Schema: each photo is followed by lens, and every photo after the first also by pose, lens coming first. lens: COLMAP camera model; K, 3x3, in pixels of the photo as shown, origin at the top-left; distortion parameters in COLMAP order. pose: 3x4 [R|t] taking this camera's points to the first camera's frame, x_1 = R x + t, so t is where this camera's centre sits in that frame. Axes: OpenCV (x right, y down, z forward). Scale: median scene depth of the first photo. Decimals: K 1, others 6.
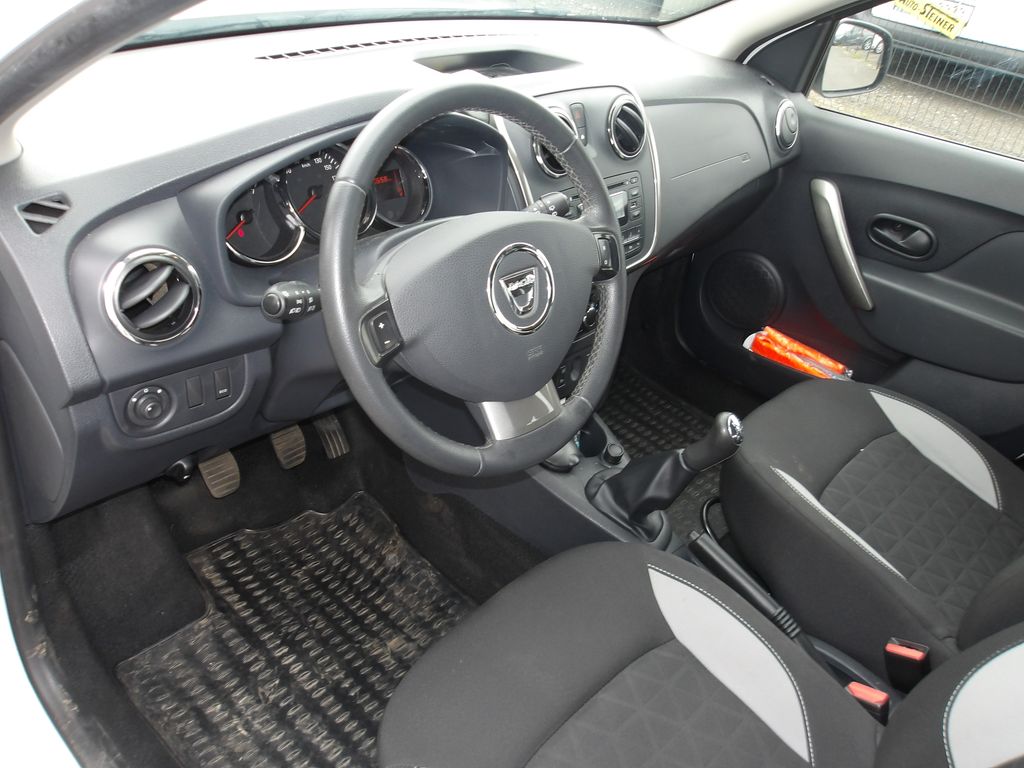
lens RADIAL K [[830.2, 0, 512.0], [0, 830.2, 384.0], [0, 0, 1]] dist [-0.002155, -0.000710]
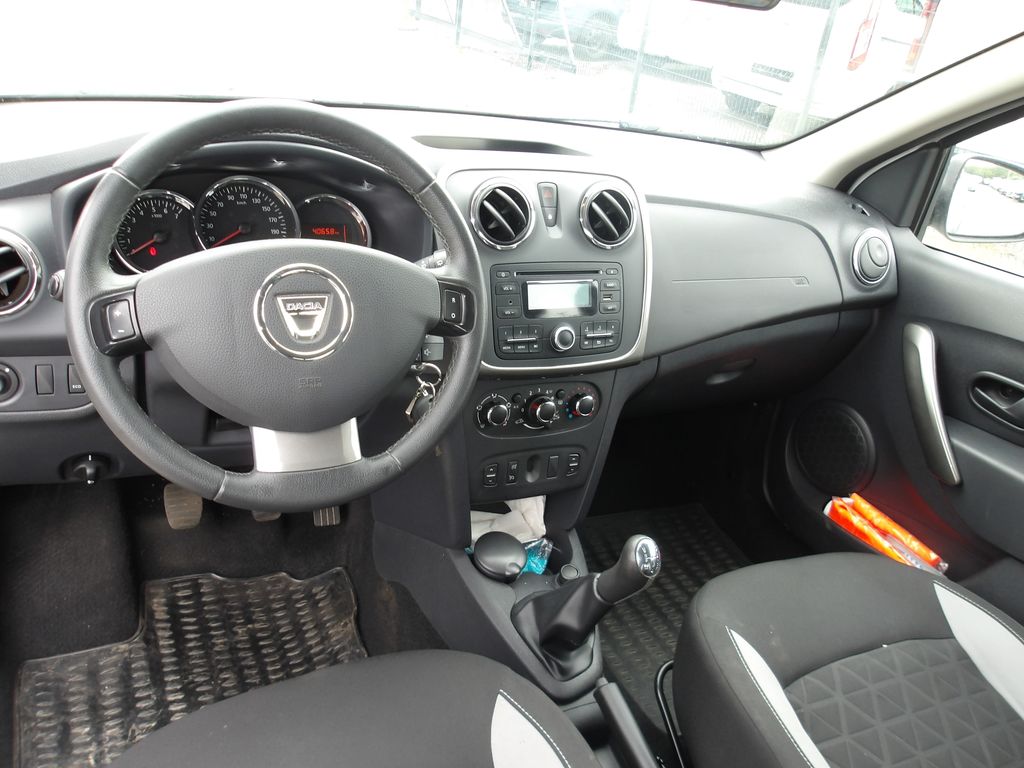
lens RADIAL K [[826.1, 0, 505.8], [0, 826.1, 387.1], [0, 0, 1]] dist [-0.000718, -0.017303]
pose [[0.937250, 0.151328, -0.314107, 0.308031], [-0.206017, 0.967174, -0.148767, 0.033629], [0.281283, 0.204143, 0.937660, 0.122438]]
